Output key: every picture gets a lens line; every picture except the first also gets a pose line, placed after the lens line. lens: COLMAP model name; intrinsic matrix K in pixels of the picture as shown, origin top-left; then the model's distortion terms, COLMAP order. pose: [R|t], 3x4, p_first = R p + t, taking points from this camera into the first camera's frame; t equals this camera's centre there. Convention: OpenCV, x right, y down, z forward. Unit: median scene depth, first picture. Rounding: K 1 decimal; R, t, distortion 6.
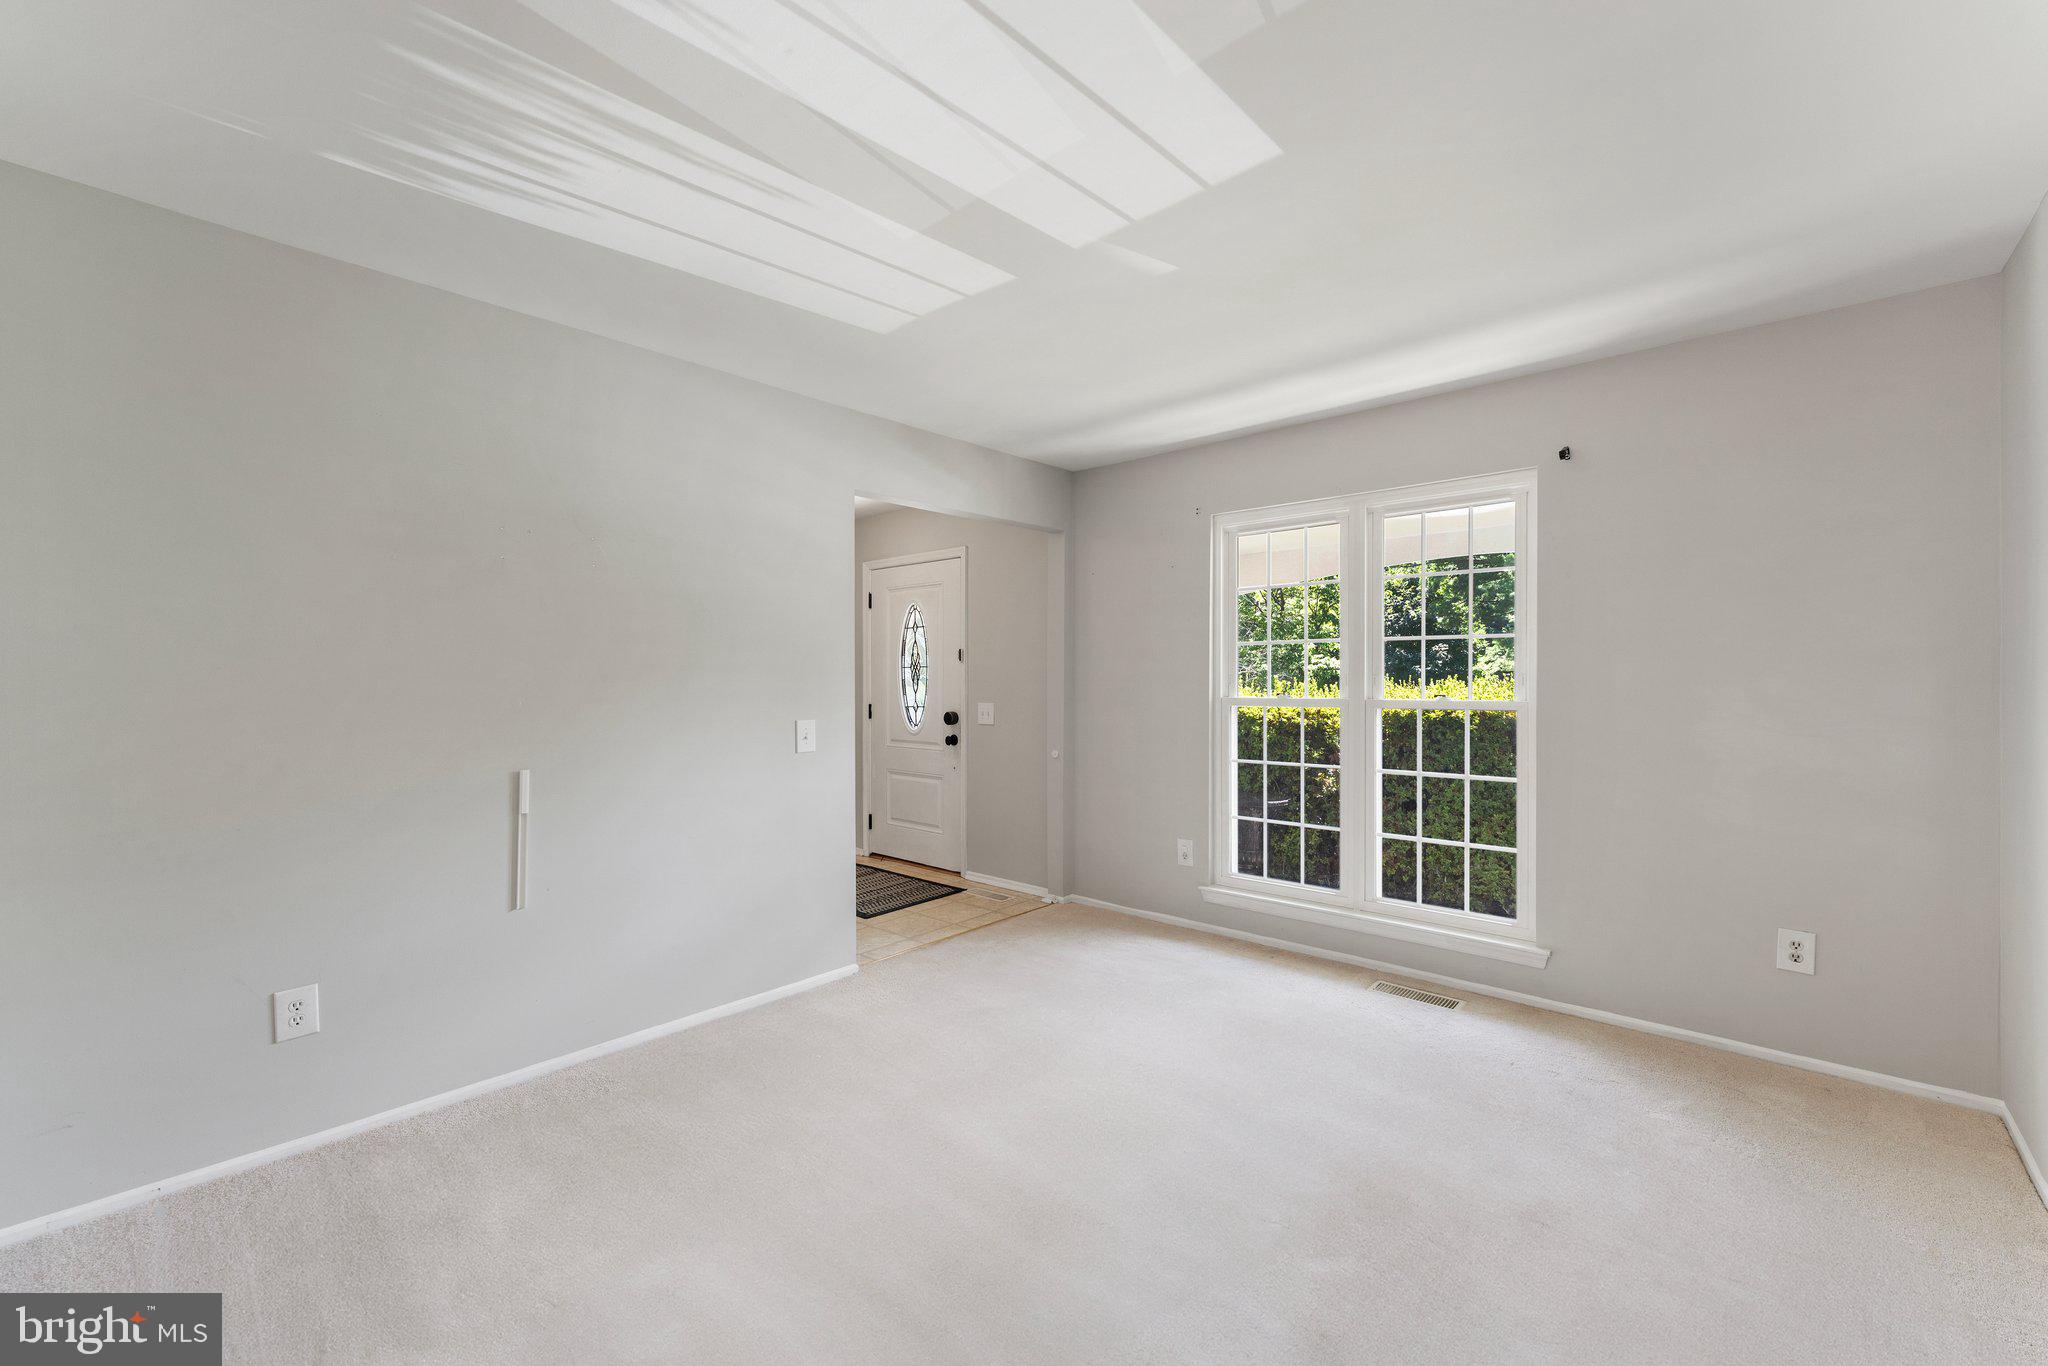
lens RADIAL K [[802.7, 0, 1024.0], [0, 802.7, 683.0], [0, 0, 1]] dist [0.008682, 0.000007]
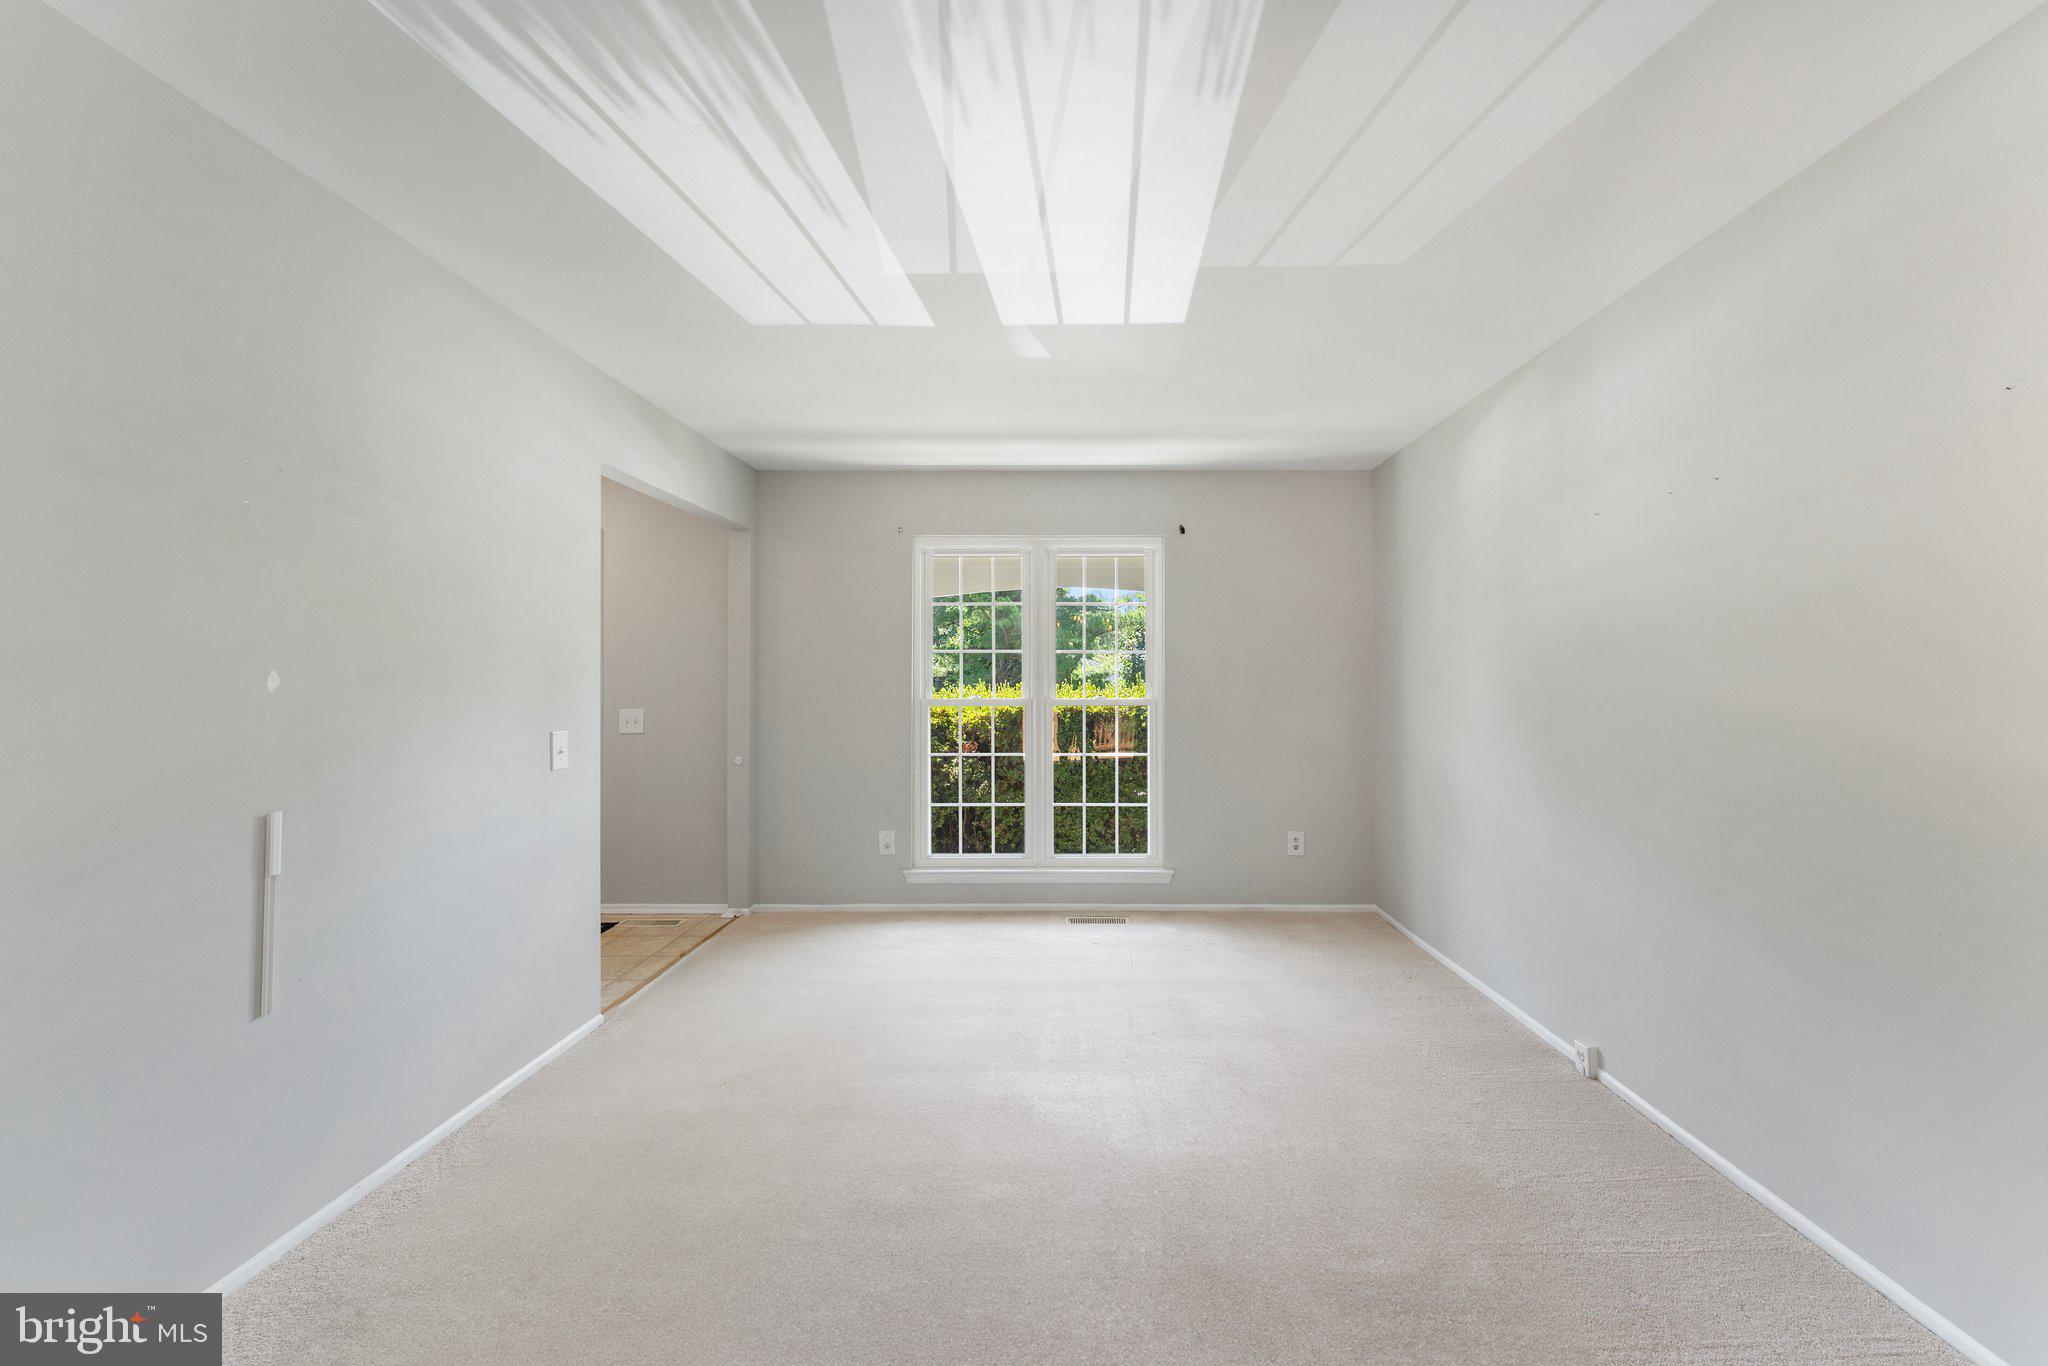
lens RADIAL K [[845.8, 0, 1024.0], [0, 845.8, 683.0], [0, 0, 1]] dist [0.022156, 0.000020]
pose [[0.761645, 0.001043, 0.647994, -0.460066], [0.001762, 0.999992, -0.003680, 0.000251], [-0.647992, 0.003945, 0.761637, 0.008872]]
